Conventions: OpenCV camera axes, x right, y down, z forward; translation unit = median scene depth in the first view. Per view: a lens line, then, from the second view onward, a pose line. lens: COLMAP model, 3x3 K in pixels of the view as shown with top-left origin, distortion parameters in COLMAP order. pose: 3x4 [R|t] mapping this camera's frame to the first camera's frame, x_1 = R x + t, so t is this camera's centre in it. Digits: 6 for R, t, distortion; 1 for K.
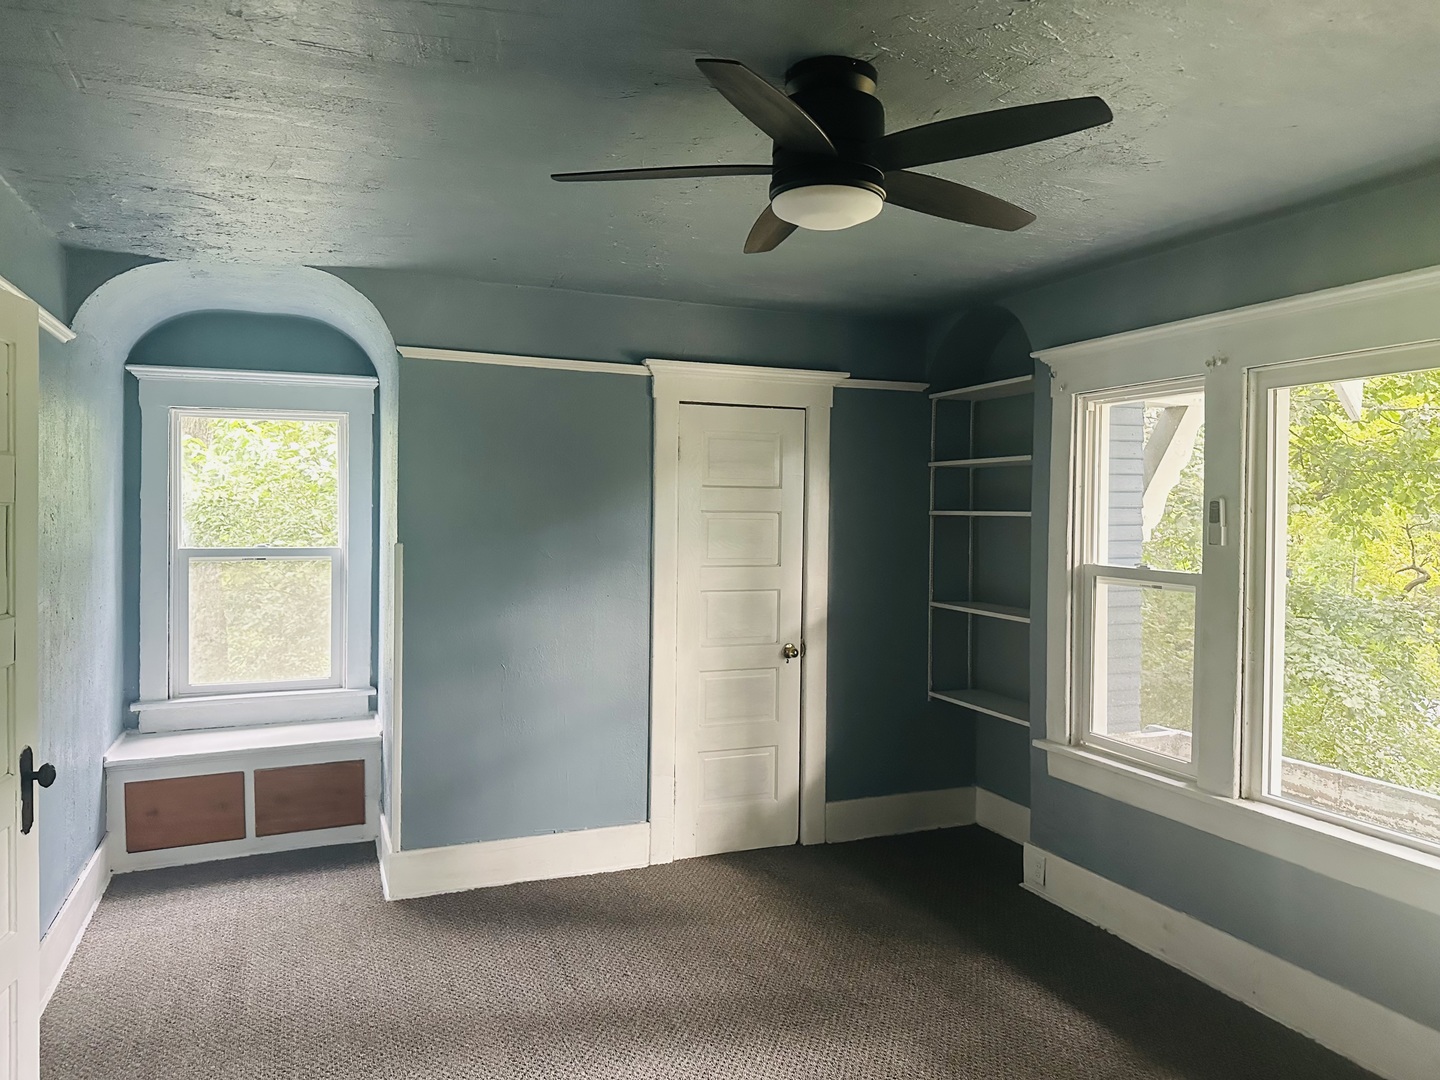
lens RADIAL K [[1000.6, 0, 708.3], [0, 1000.6, 525.0], [0, 0, 1]] dist [0.087006, -0.106514]
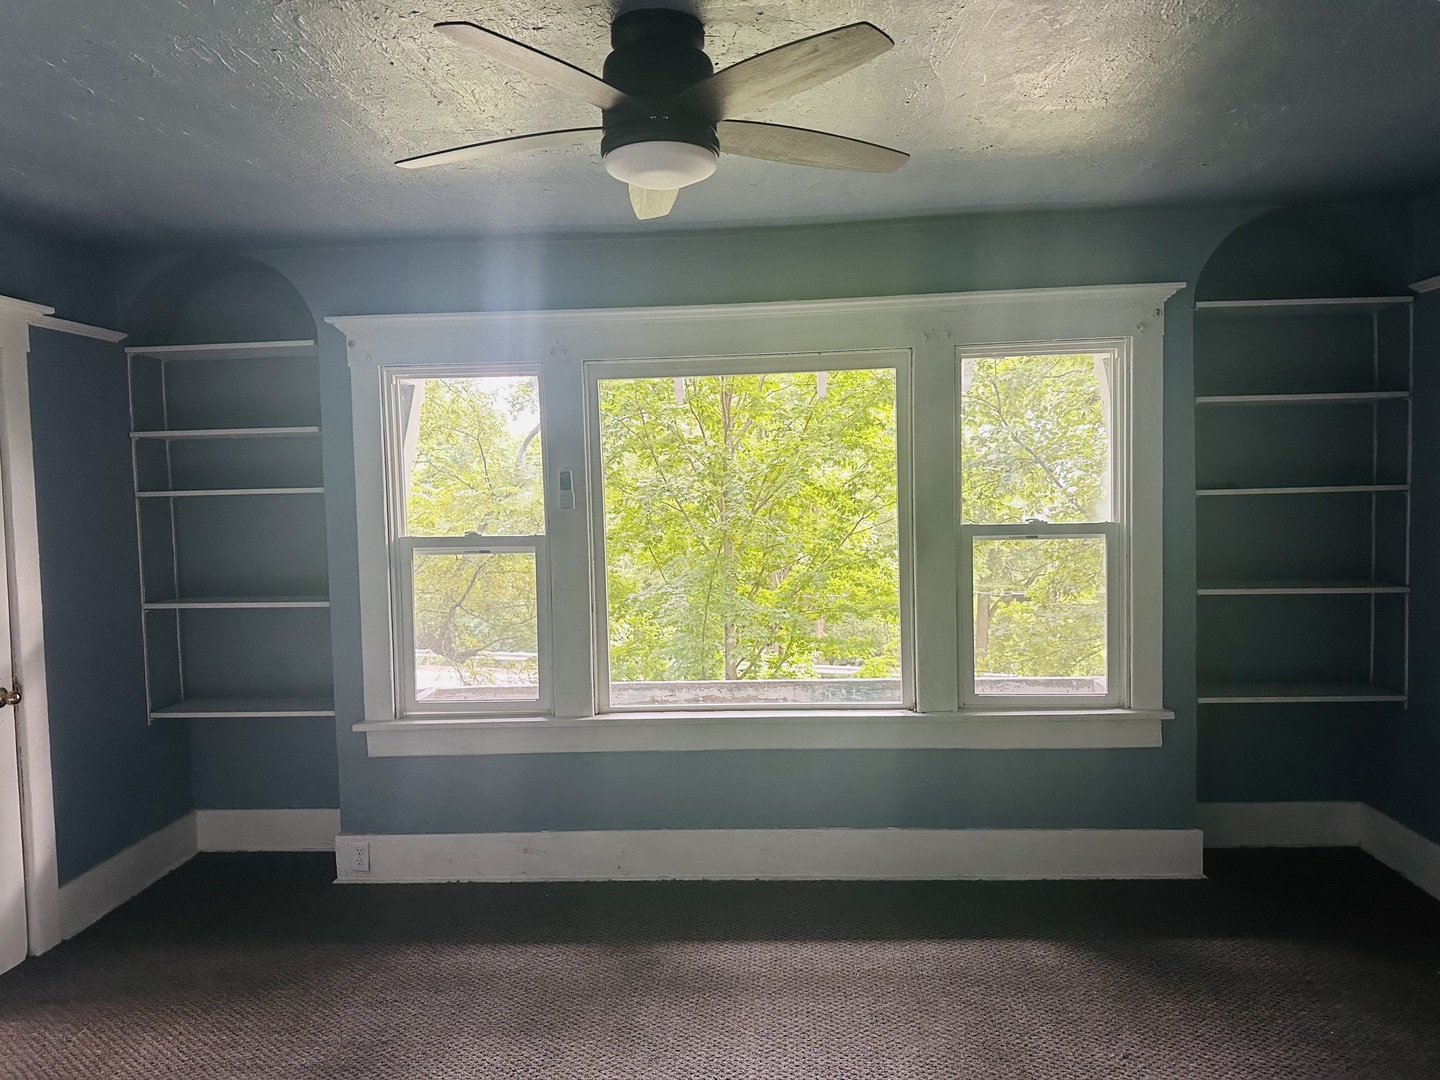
lens RADIAL K [[1000.6, 0, 708.3], [0, 1000.6, 525.0], [0, 0, 1]] dist [0.087006, -0.106514]
pose [[0.442395, -0.064407, 0.894505, -0.364787], [0.044639, 0.997763, 0.049765, -0.009169], [-0.895709, 0.017914, 0.444280, 0.262613]]
